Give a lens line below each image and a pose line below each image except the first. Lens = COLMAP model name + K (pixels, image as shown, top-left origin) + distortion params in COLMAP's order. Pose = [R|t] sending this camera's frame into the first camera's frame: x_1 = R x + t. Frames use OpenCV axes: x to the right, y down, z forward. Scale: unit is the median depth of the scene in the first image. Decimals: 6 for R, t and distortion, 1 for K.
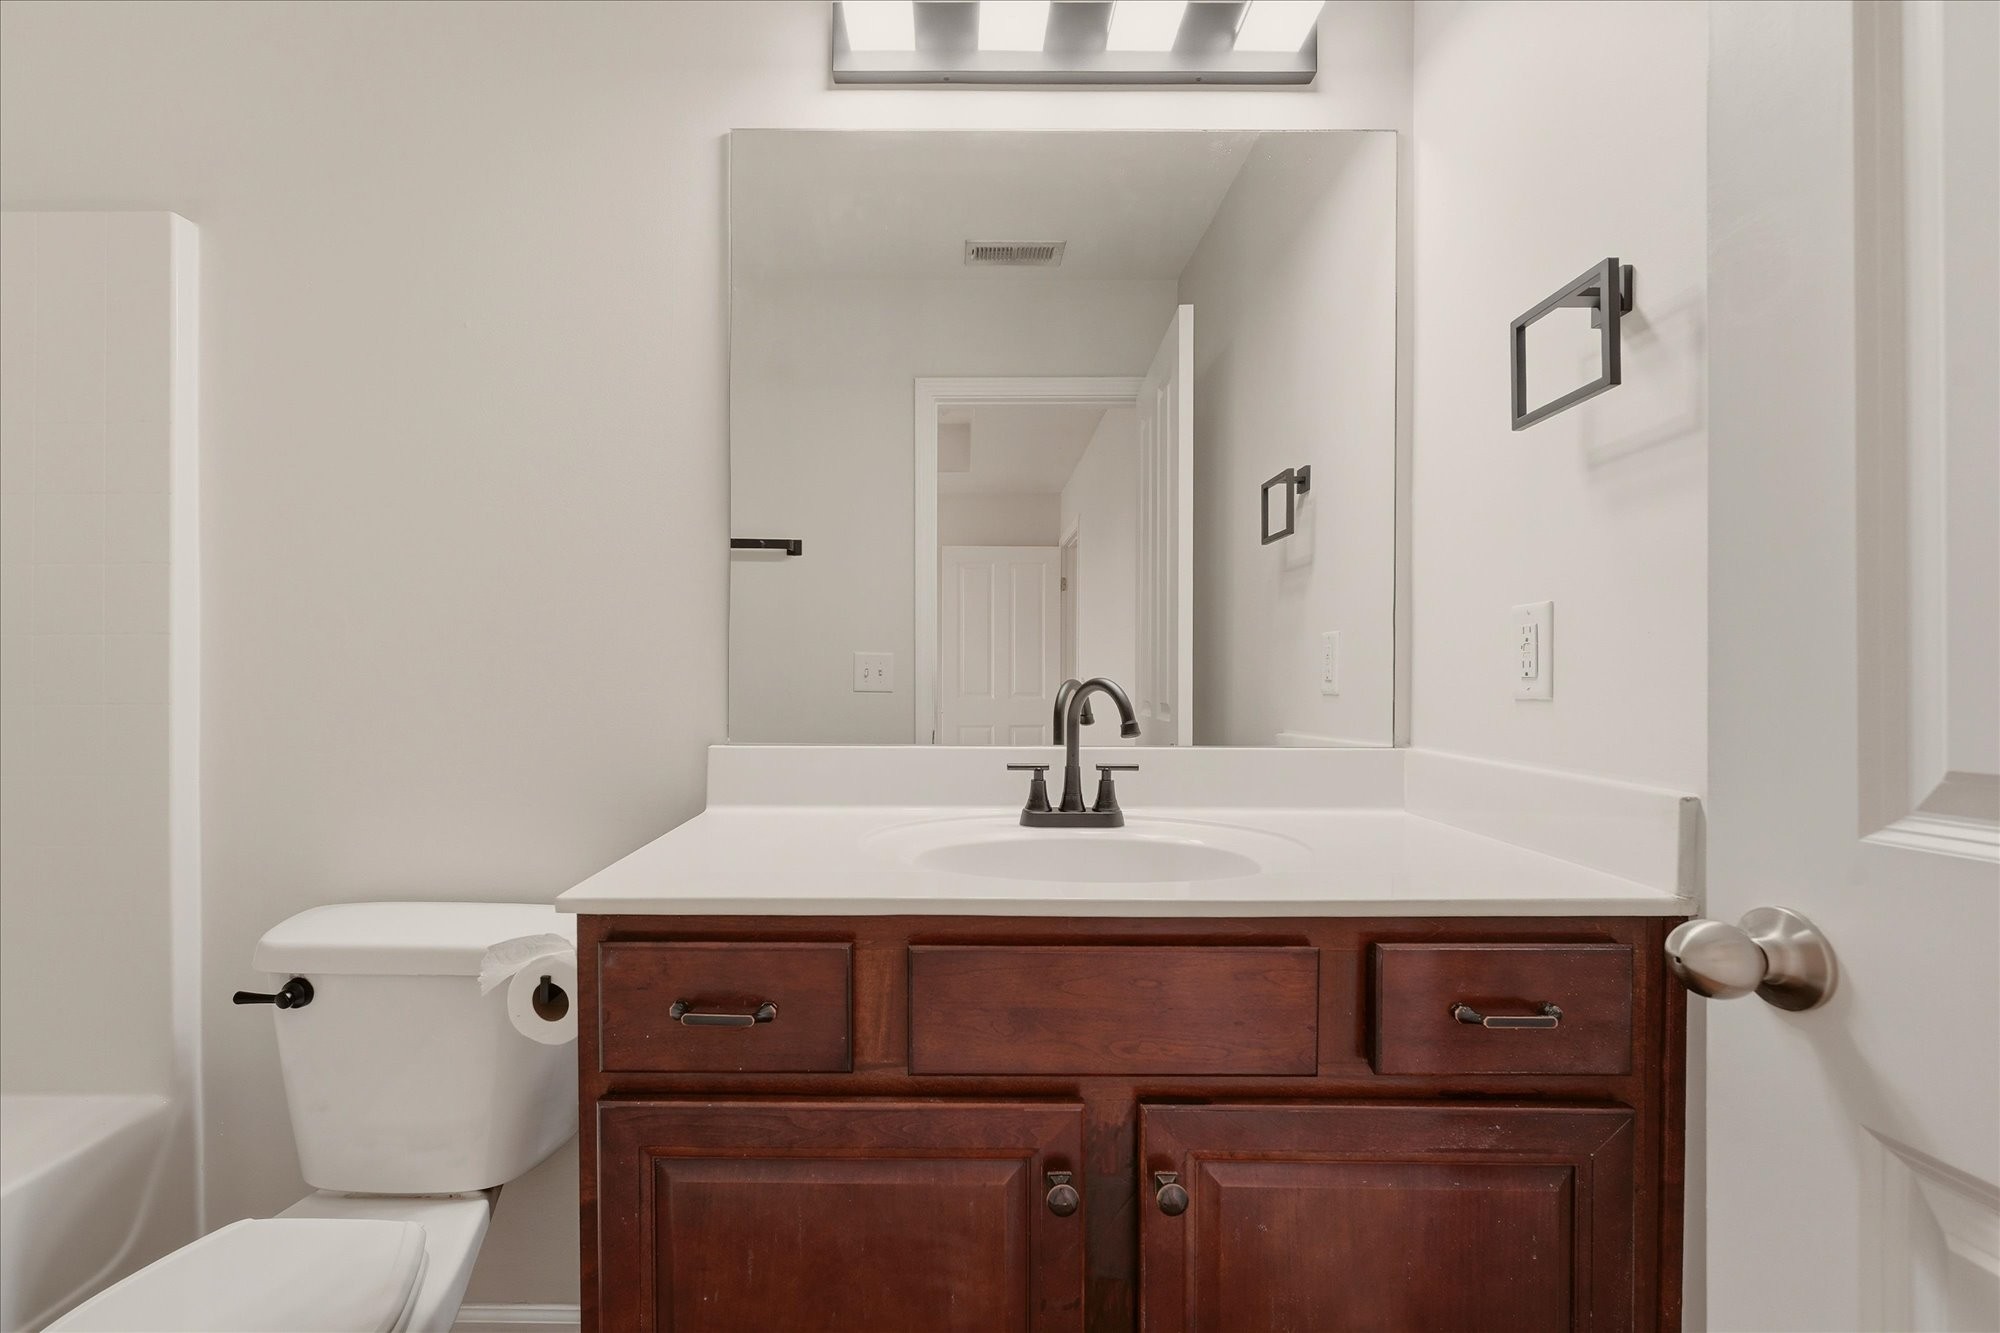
lens RADIAL K [[888.3, 0, 951.6], [0, 888.3, 692.5], [0, 0, 1]] dist [-0.000799, 0.000033]
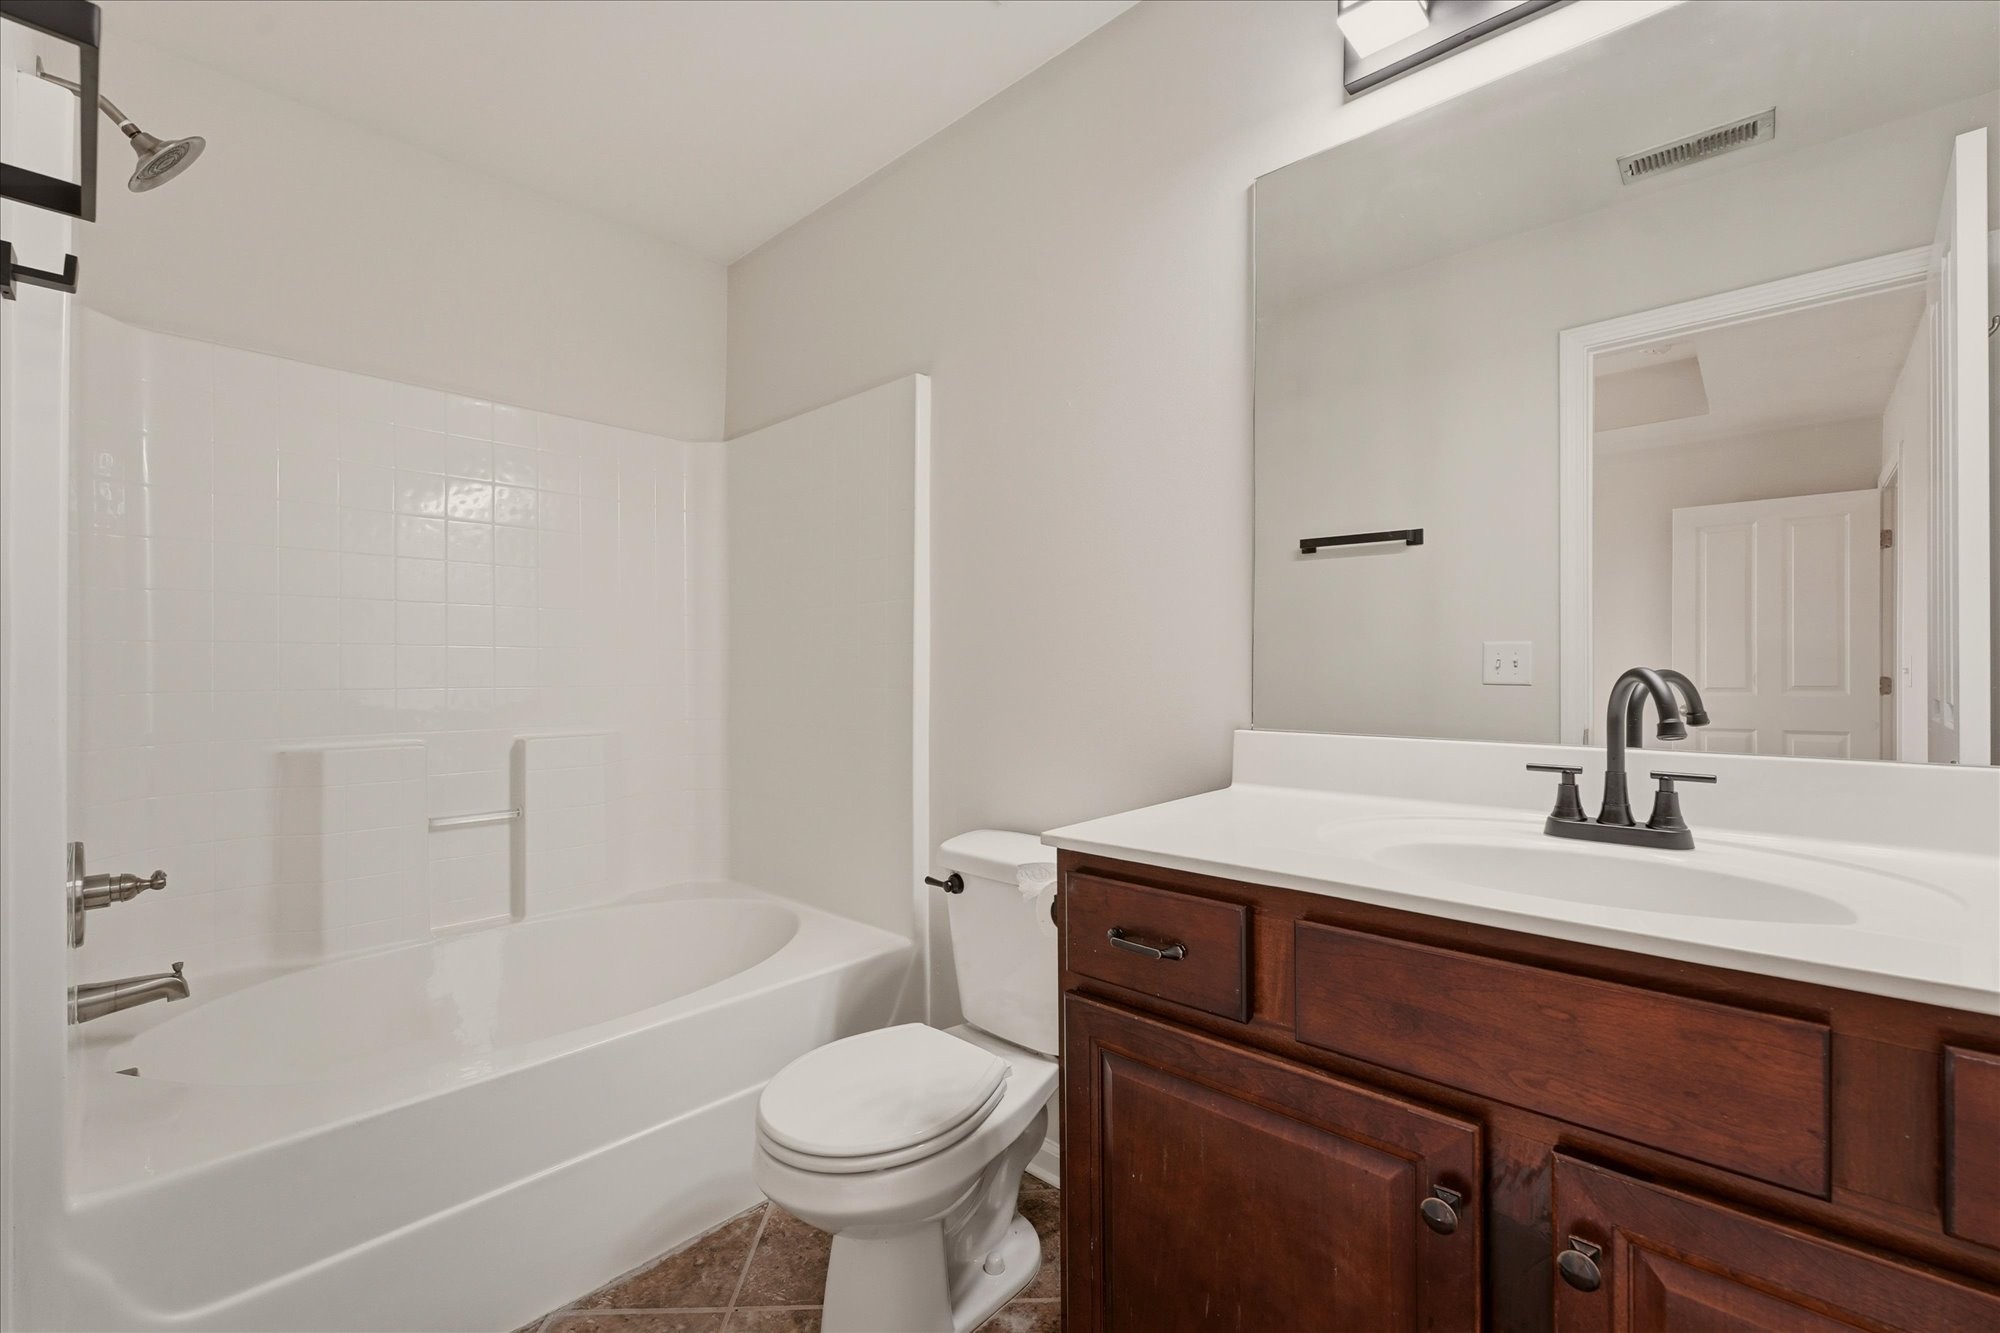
lens RADIAL K [[843.8, 0, 1000.1], [0, 843.8, 674.7], [0, 0, 1]] dist [0.001028, -0.000258]
pose [[0.739898, -0.001030, -0.672718, 0.363470], [-0.006850, 0.999935, -0.009065, 0.002375], [0.672684, 0.011315, 0.739843, 0.005683]]
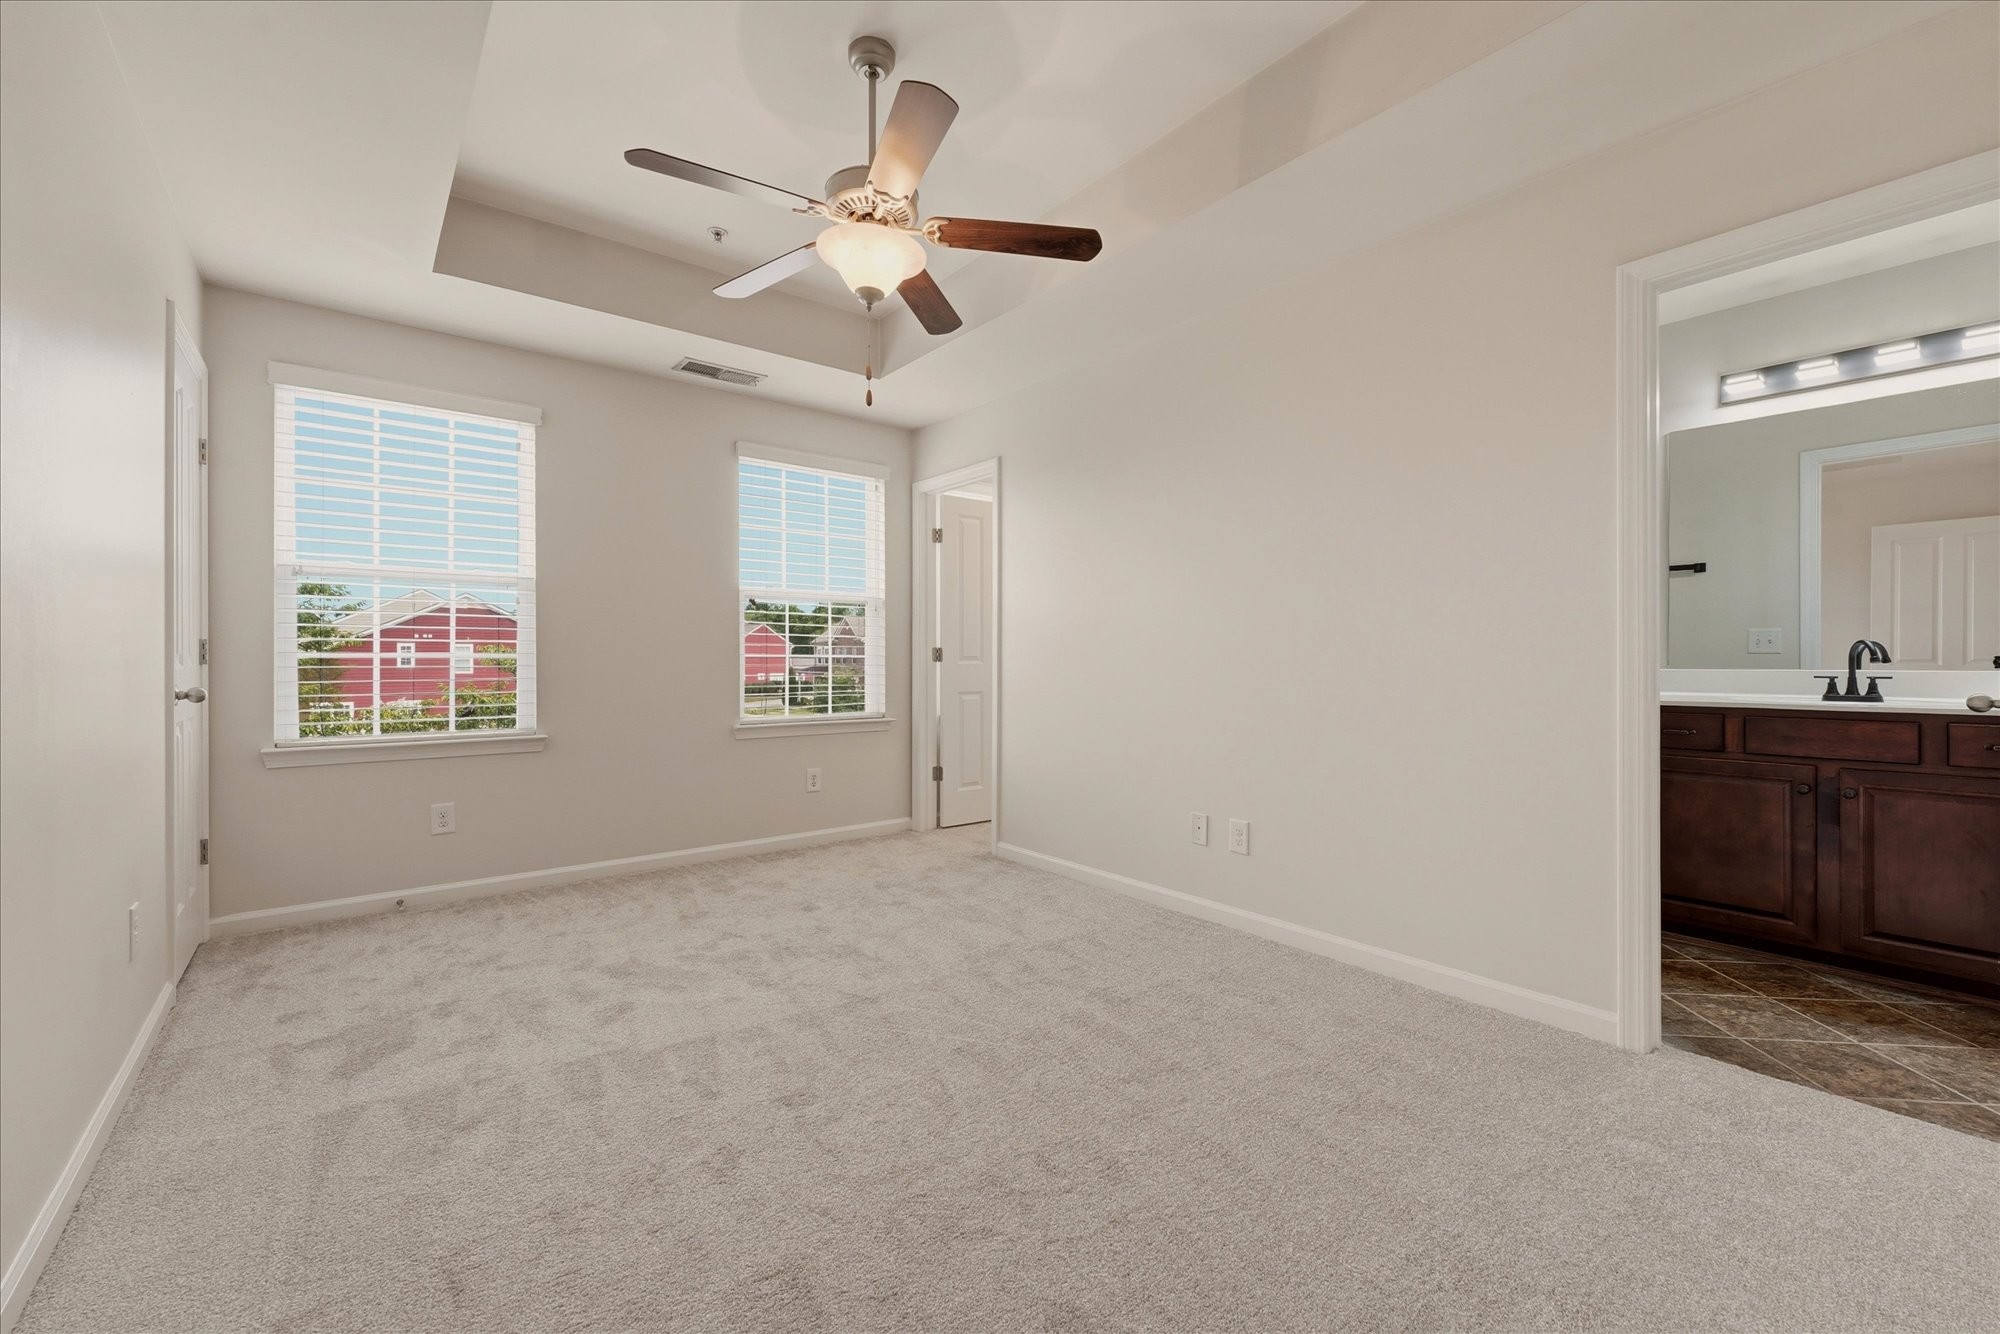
lens RADIAL K [[809.4, 0, 1002.4], [0, 809.4, 658.8], [0, 0, 1]] dist [0.000113, 0.000058]
pose [[0.633805, -0.004466, -0.773480, 0.555037], [-0.005502, 0.999932, -0.010282, 0.102761], [0.773473, 0.010773, 0.633737, -3.215226]]
